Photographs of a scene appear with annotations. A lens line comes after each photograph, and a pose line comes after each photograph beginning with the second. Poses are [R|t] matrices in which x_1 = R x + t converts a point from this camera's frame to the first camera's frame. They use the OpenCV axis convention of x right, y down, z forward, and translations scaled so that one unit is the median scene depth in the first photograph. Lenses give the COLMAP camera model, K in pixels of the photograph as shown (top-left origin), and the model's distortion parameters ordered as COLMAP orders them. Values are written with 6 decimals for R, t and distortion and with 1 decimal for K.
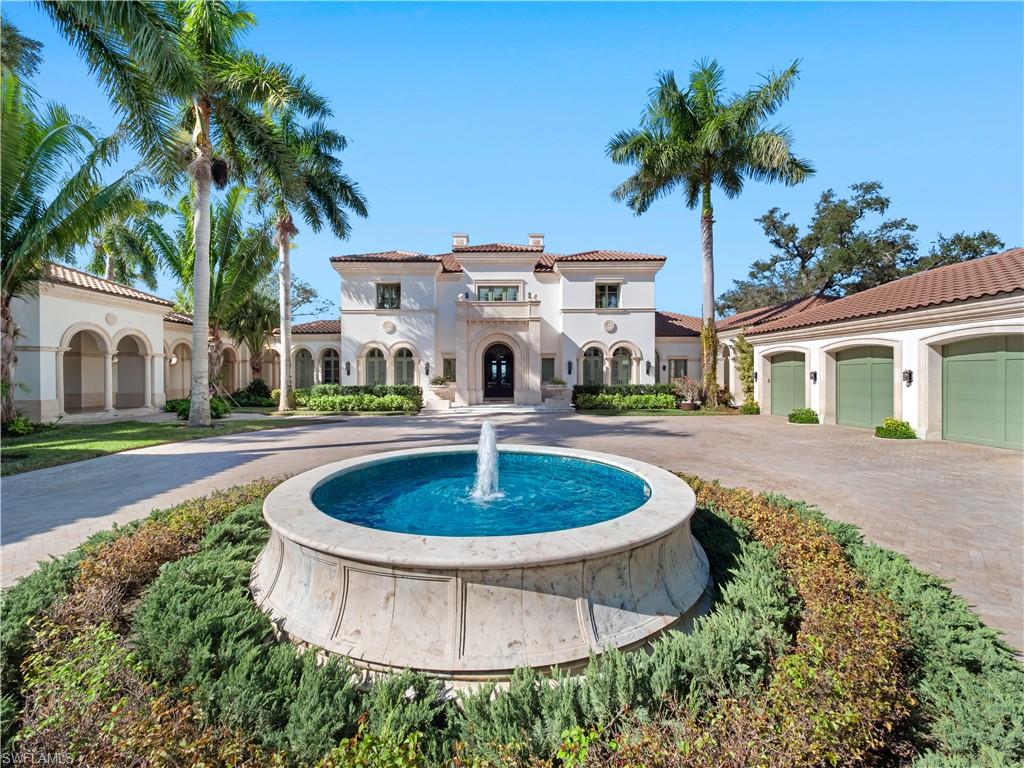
lens RADIAL K [[432.5, 0, 512.0], [0, 432.5, 375.9], [0, 0, 1]] dist [0.016160, 0.000055]
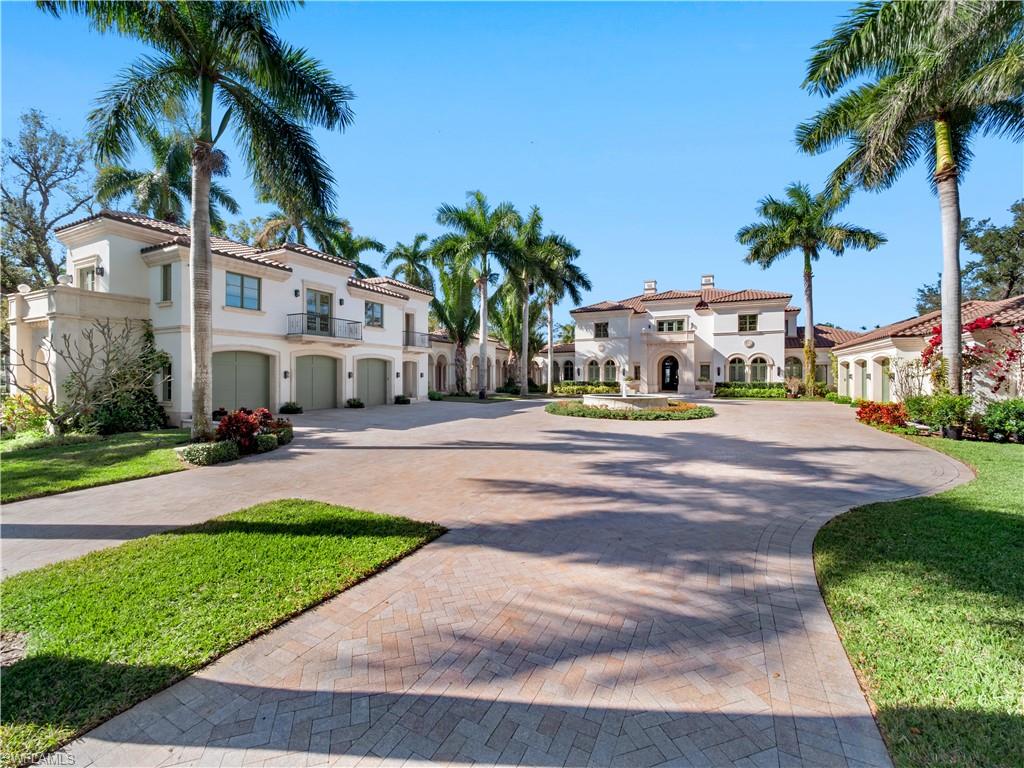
lens RADIAL K [[432.5, 0, 493.2], [0, 432.5, 376.8], [0, 0, 1]] dist [0.016160, 0.000055]
pose [[0.870102, 0.005184, -0.492844, 0.197920], [-0.009431, 0.999937, -0.006132, 0.017930], [0.492781, 0.009983, 0.870096, -0.737928]]
